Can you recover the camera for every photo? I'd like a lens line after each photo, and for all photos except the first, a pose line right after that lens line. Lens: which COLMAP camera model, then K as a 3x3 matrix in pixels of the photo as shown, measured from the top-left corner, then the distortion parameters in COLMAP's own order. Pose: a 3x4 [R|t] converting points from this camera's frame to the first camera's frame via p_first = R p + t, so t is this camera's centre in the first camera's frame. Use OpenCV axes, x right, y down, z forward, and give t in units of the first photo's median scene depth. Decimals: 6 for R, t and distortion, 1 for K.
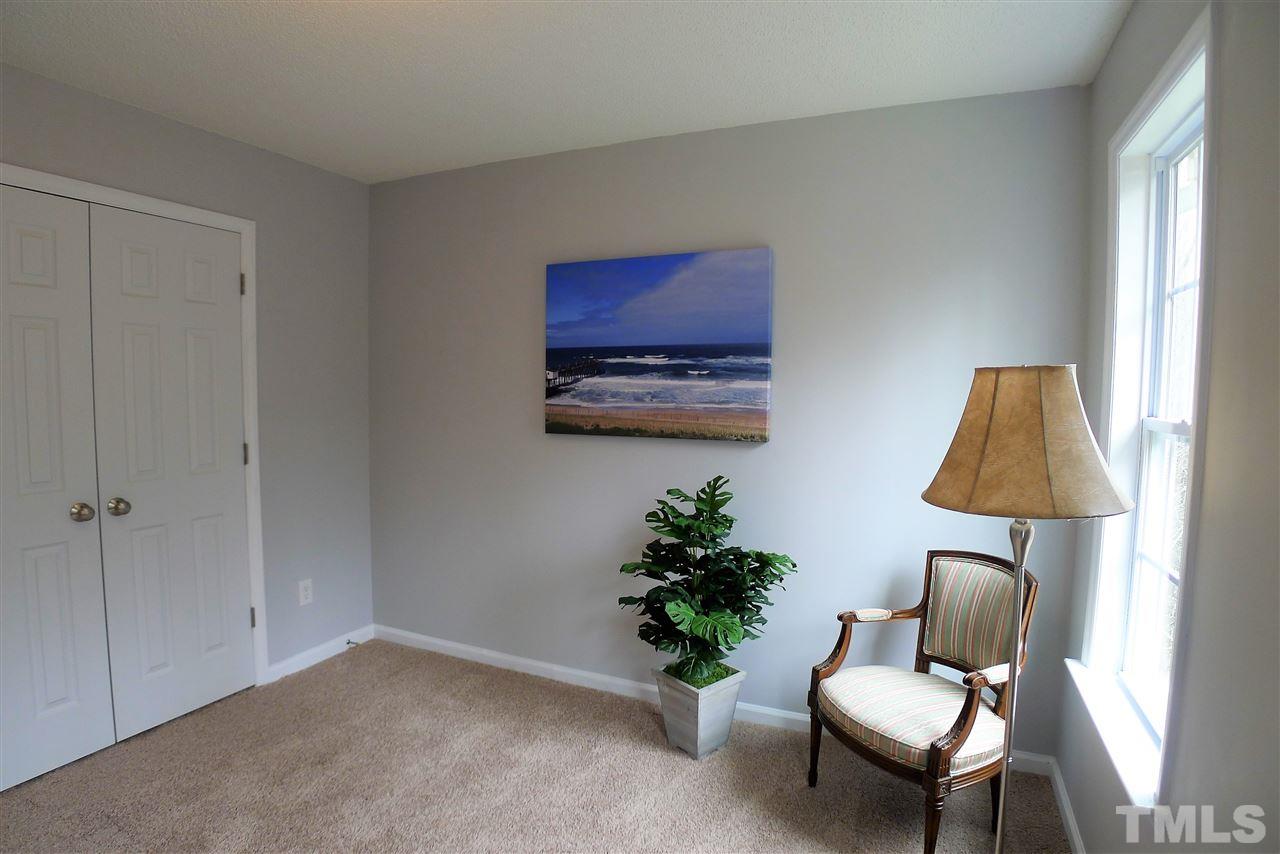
lens RADIAL K [[682.2, 0, 635.2], [0, 682.2, 427.6], [0, 0, 1]] dist [-0.108288, 0.030241]
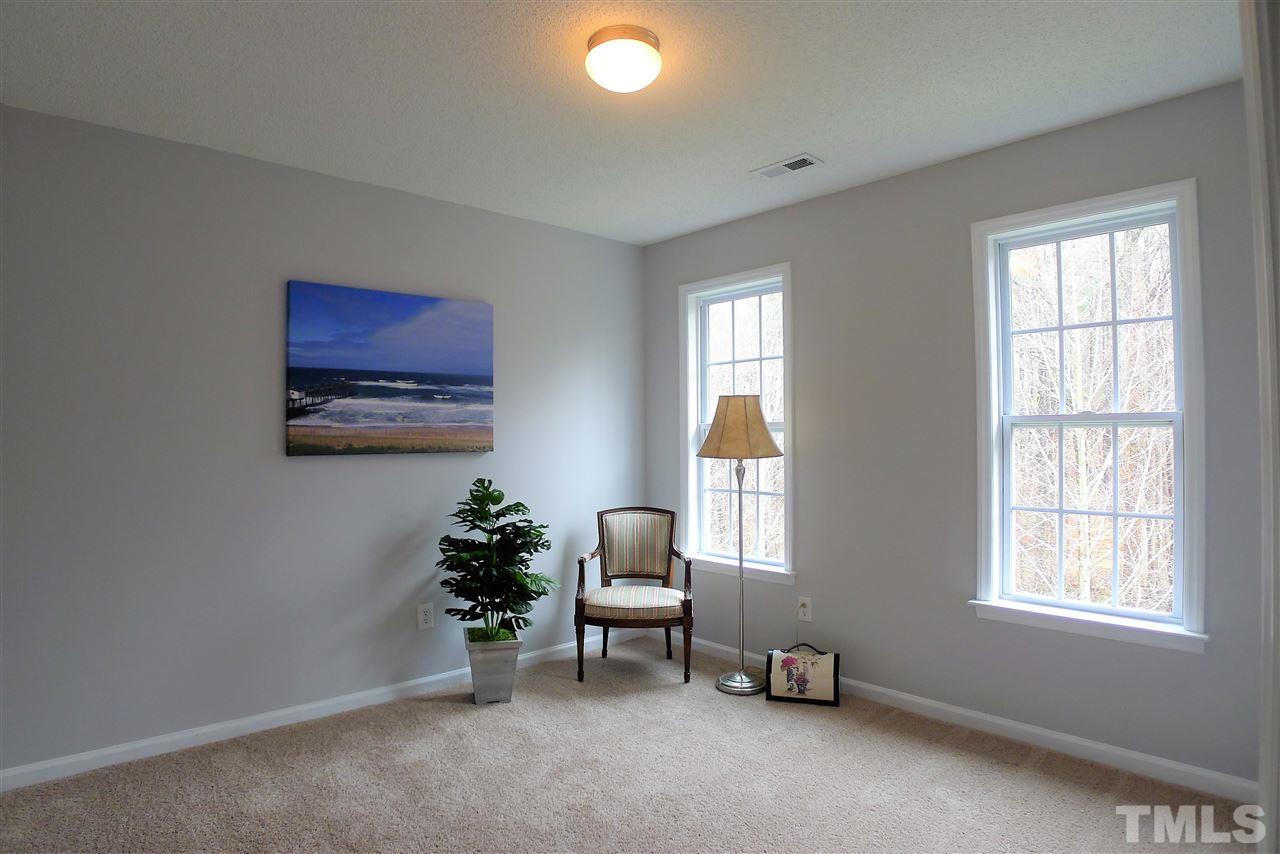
lens RADIAL K [[682.2, 0, 635.2], [0, 682.2, 427.6], [0, 0, 1]] dist [-0.108288, 0.030241]
pose [[0.418366, -0.000476, 0.908278, -0.814280], [0.069522, 0.997083, -0.031501, 0.033232], [-0.905614, 0.076324, 0.417179, 0.187638]]
